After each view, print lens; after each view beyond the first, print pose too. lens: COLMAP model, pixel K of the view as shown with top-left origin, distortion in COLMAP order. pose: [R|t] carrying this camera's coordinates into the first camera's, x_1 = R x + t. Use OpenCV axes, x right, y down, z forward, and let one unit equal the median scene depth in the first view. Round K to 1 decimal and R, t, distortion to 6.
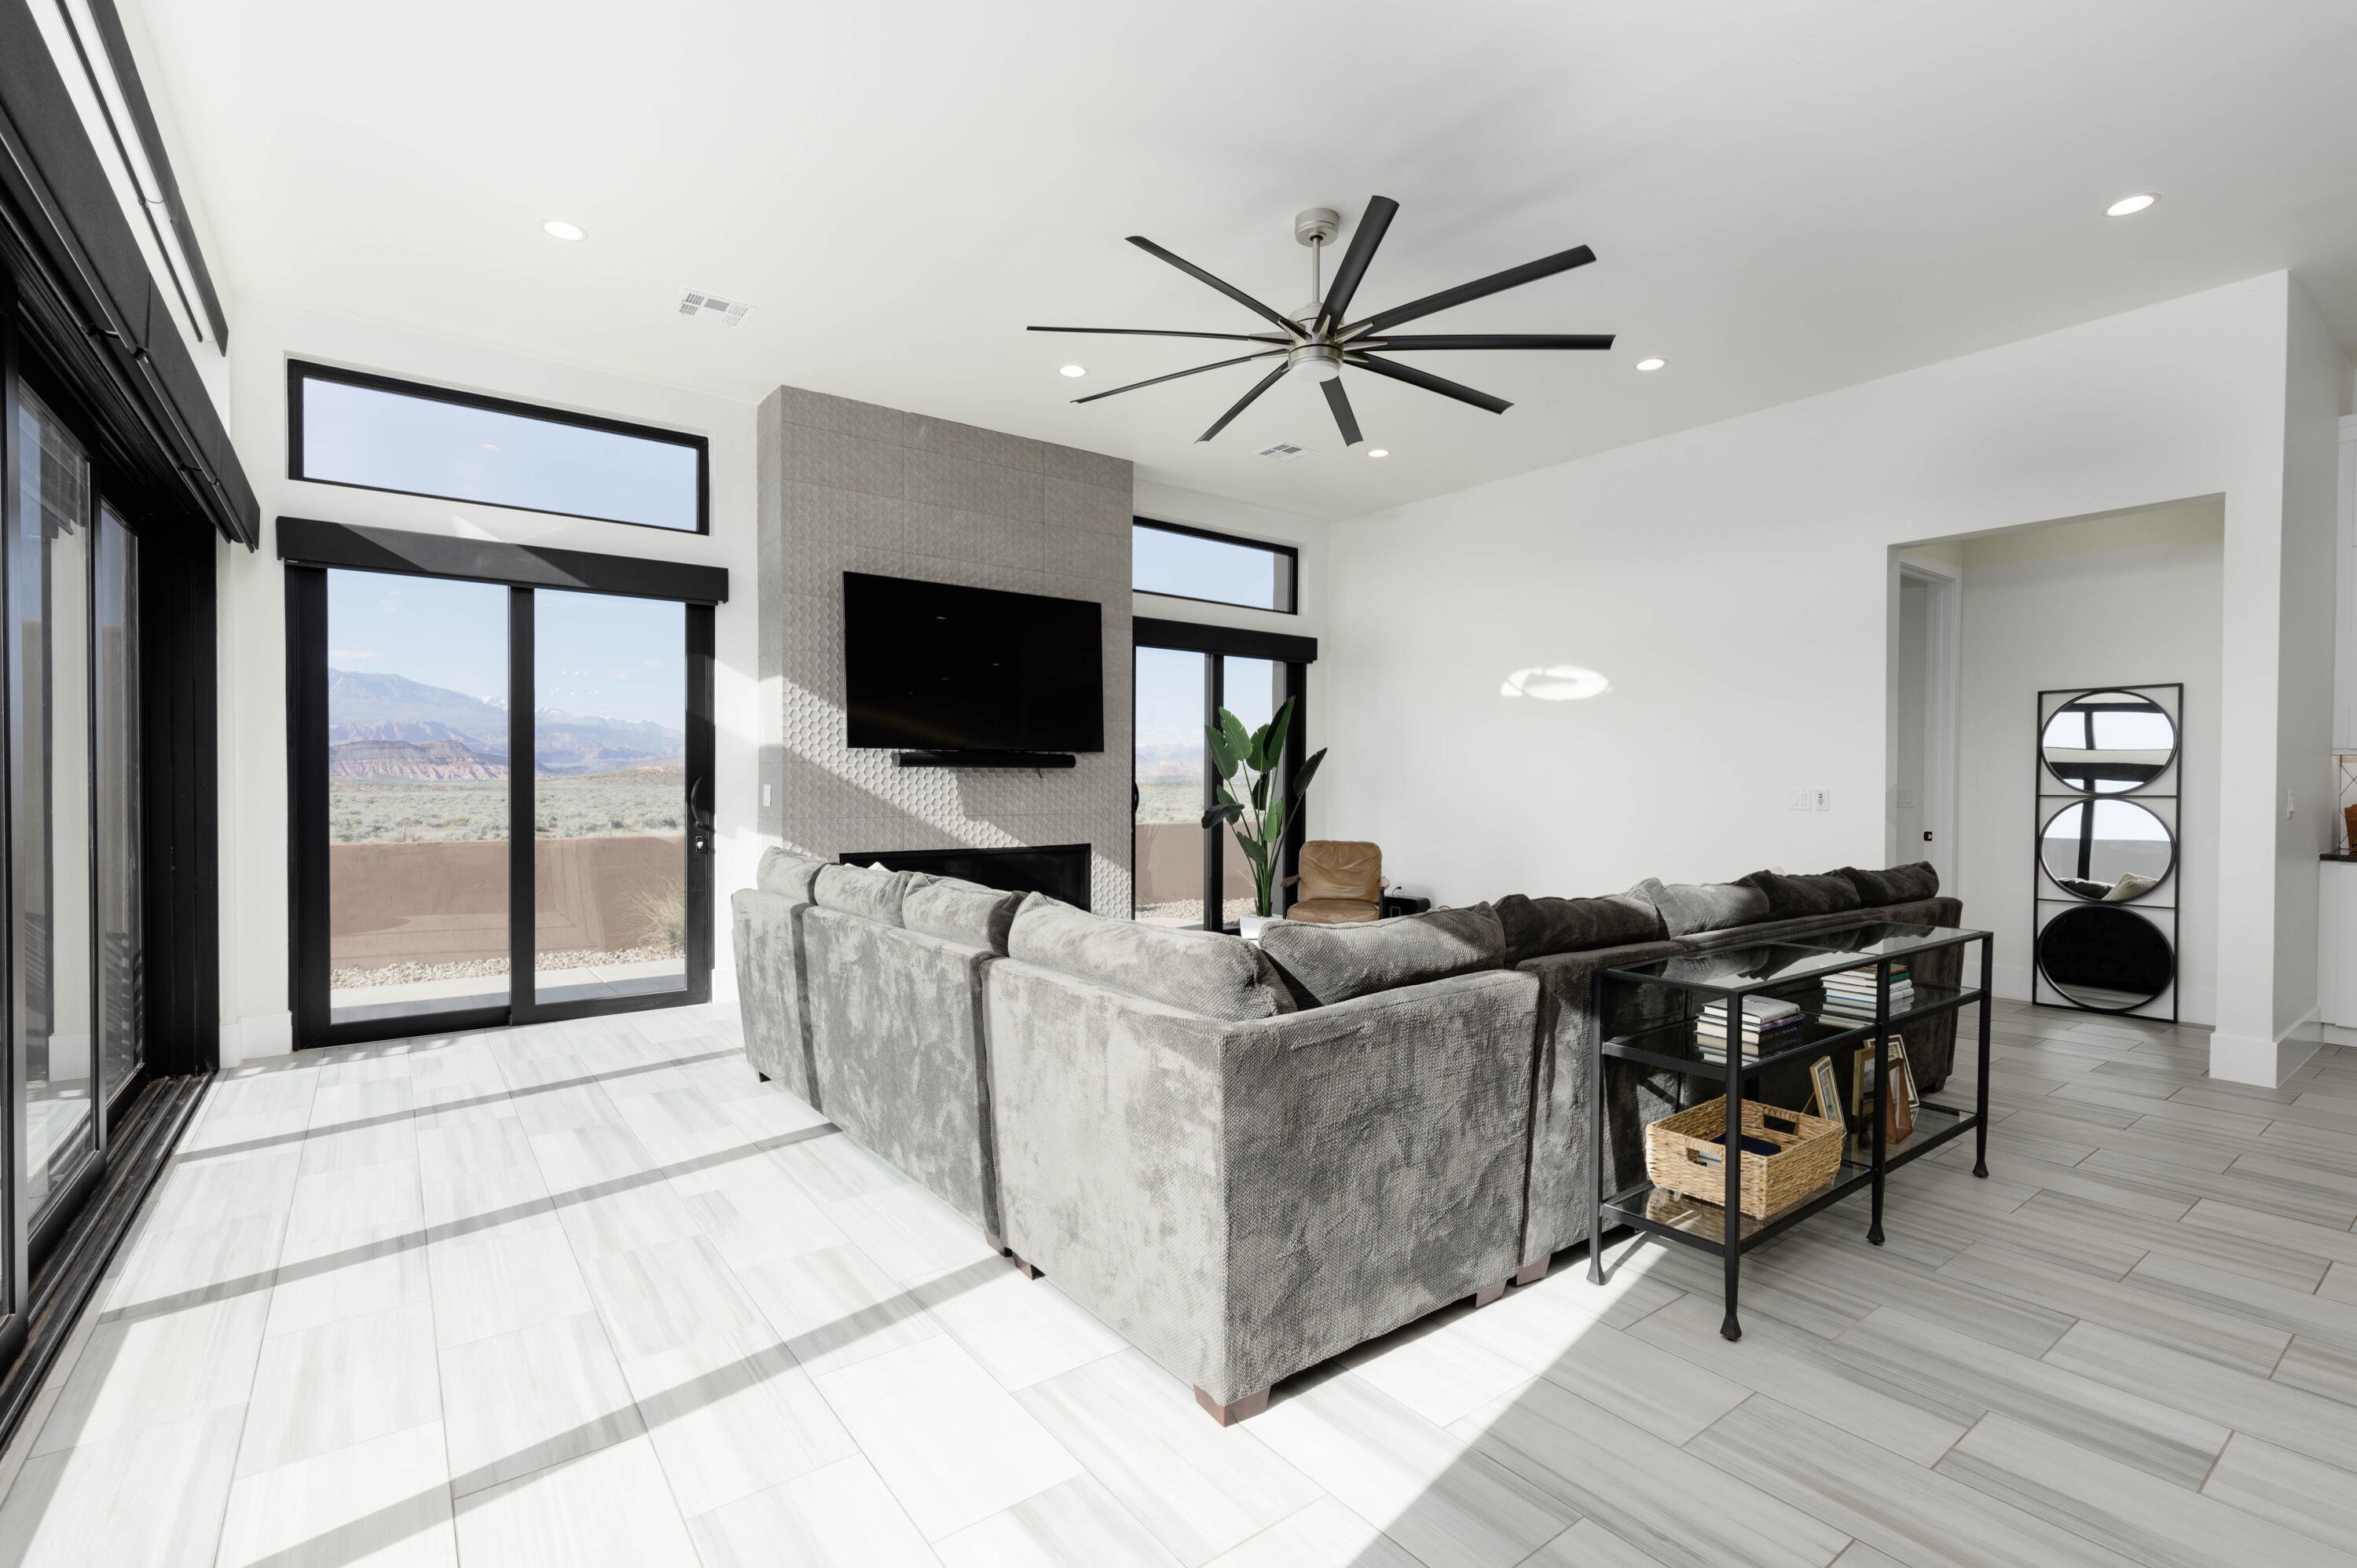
lens RADIAL K [[1067.5, 0, 1171.1], [0, 1067.5, 787.5], [0, 0, 1]] dist [0.012898, -0.002170]
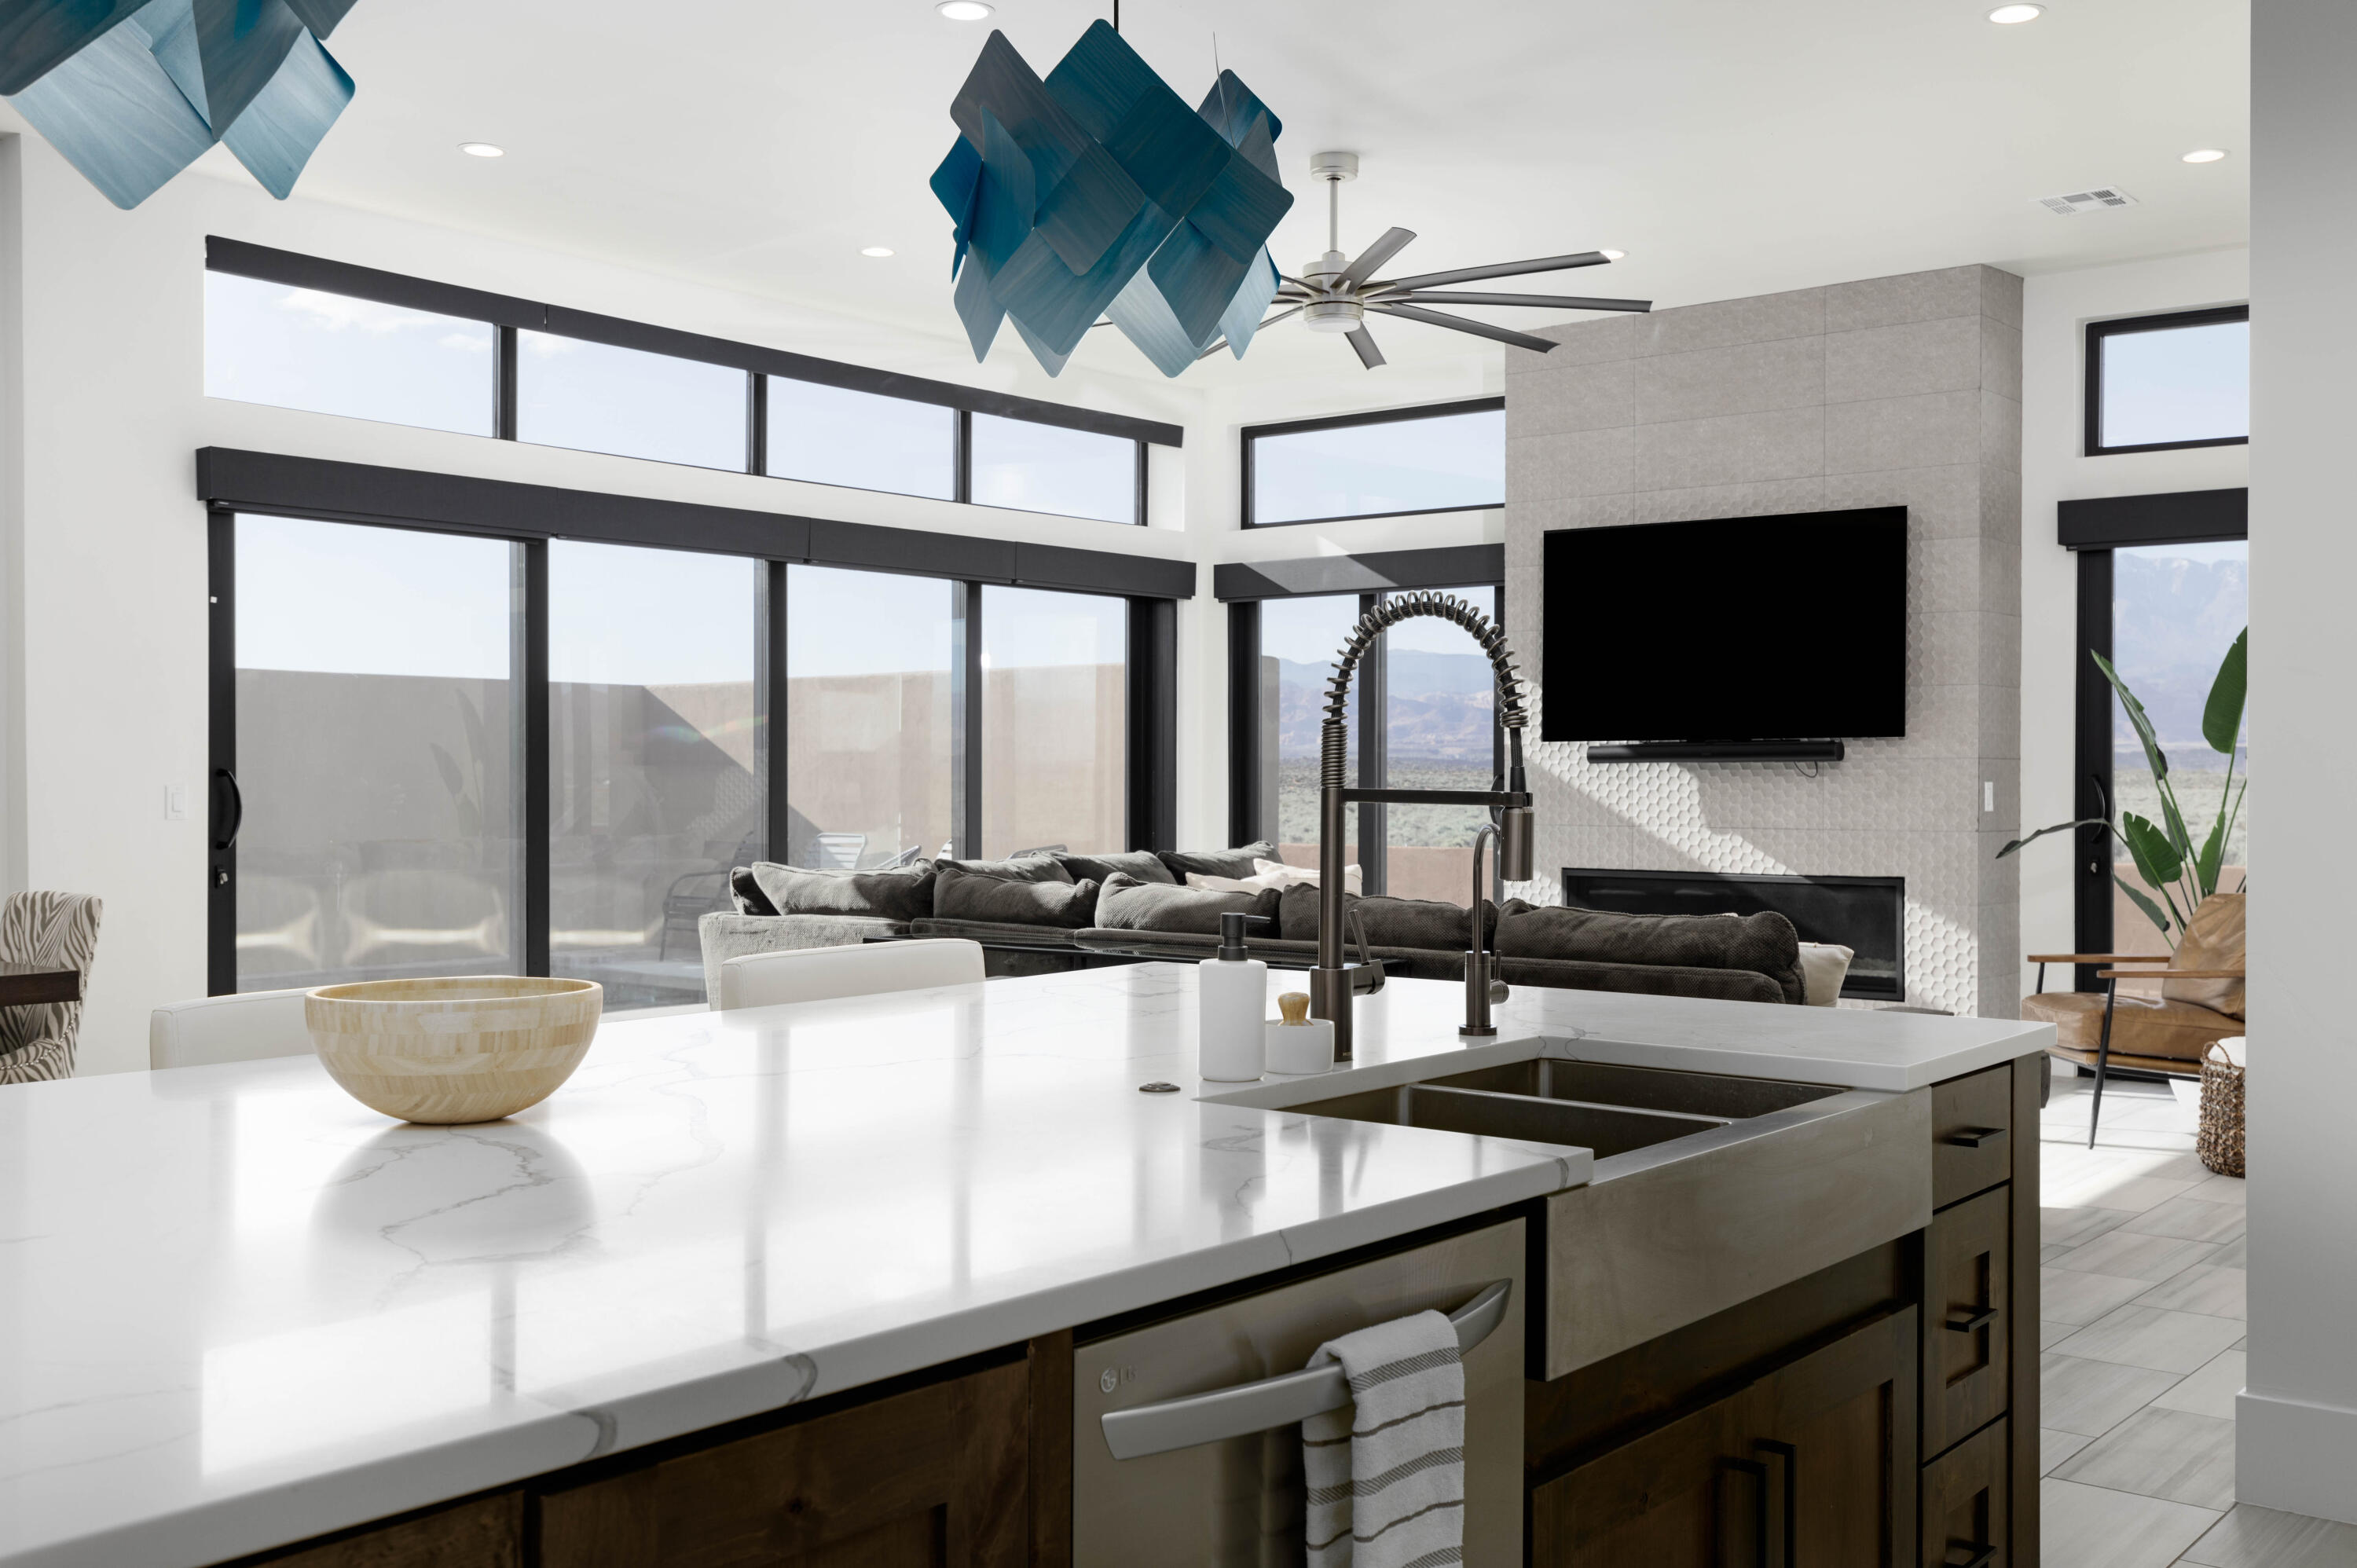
lens RADIAL K [[2273.1, 0, 1185.4], [0, 2273.1, 773.6], [0, 0, 1]] dist [-0.044582, 0.000000]
pose [[0.220374, -0.001314, -0.975415, 1.252080], [-0.002052, 0.999996, -0.001811, -0.007668], [0.975413, 0.002400, 0.220371, 0.293053]]
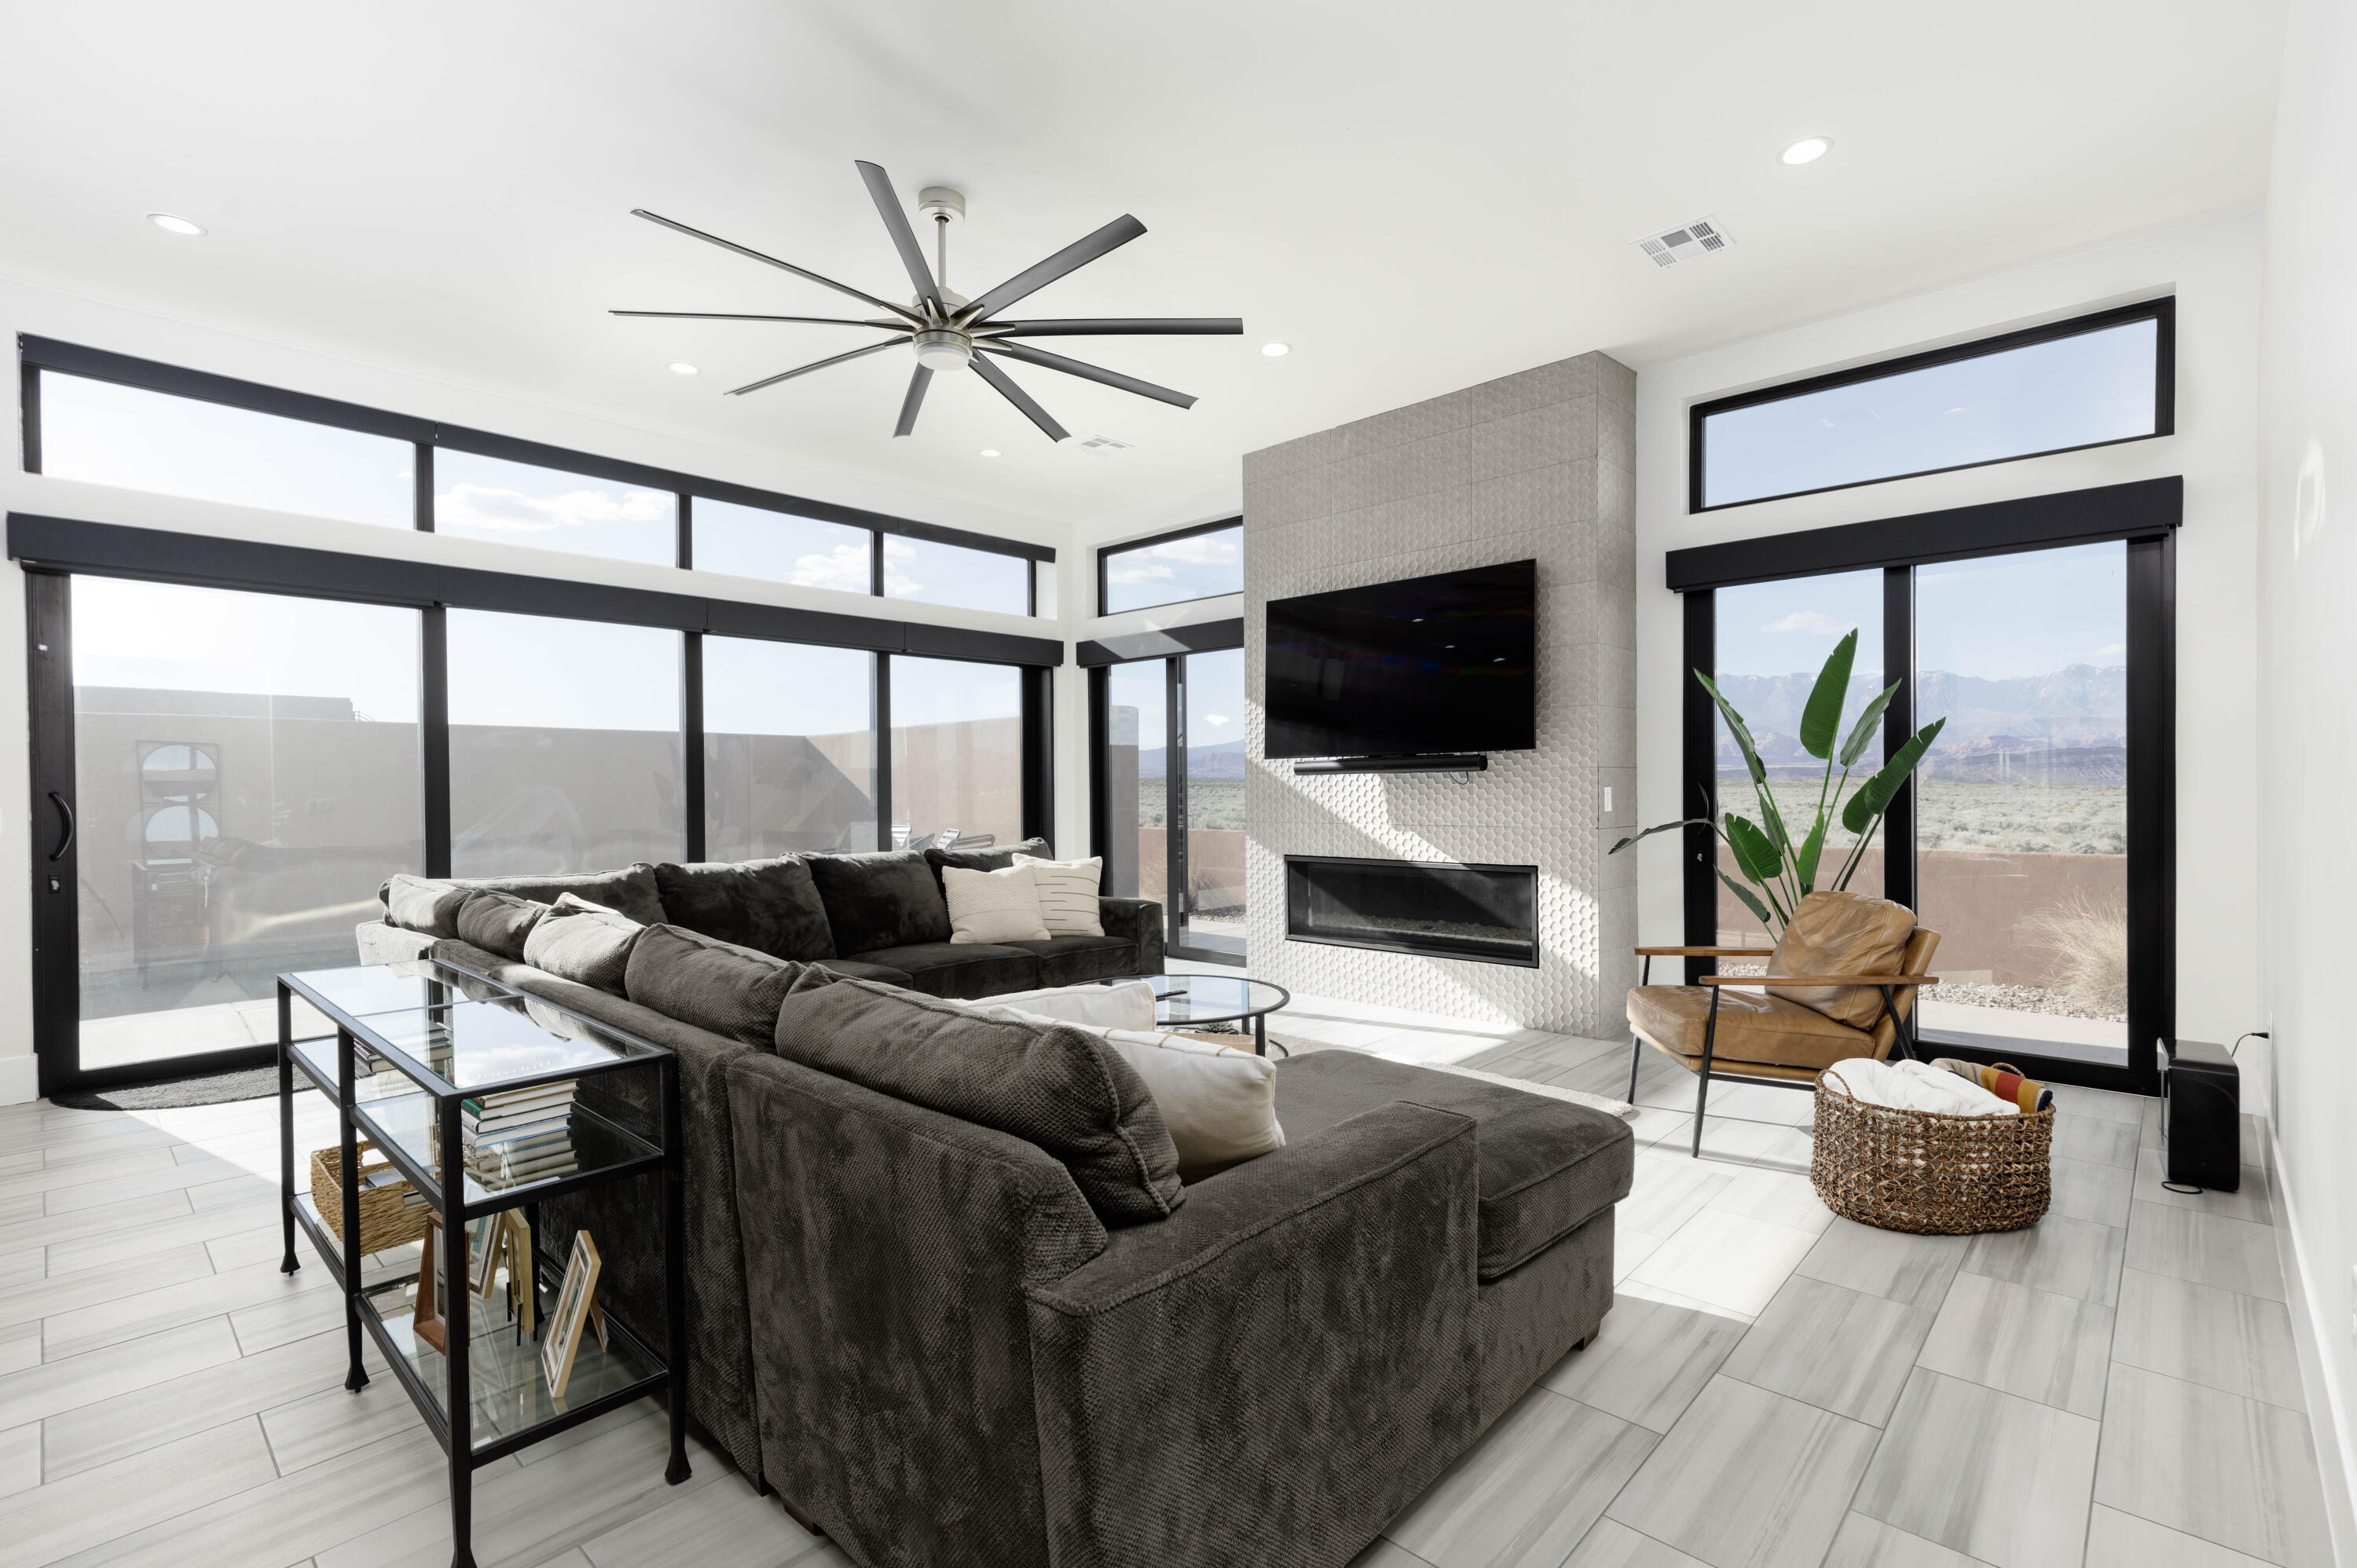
lens RADIAL K [[1116.8, 0, 1171.5], [0, 1116.8, 784.1], [0, 0, 1]] dist [-0.000571, -0.000460]
pose [[0.153402, -0.002895, -0.988160, 0.749616], [0.008343, 0.999964, -0.001635, -0.009218], [0.988129, -0.007993, 0.153420, 0.651142]]
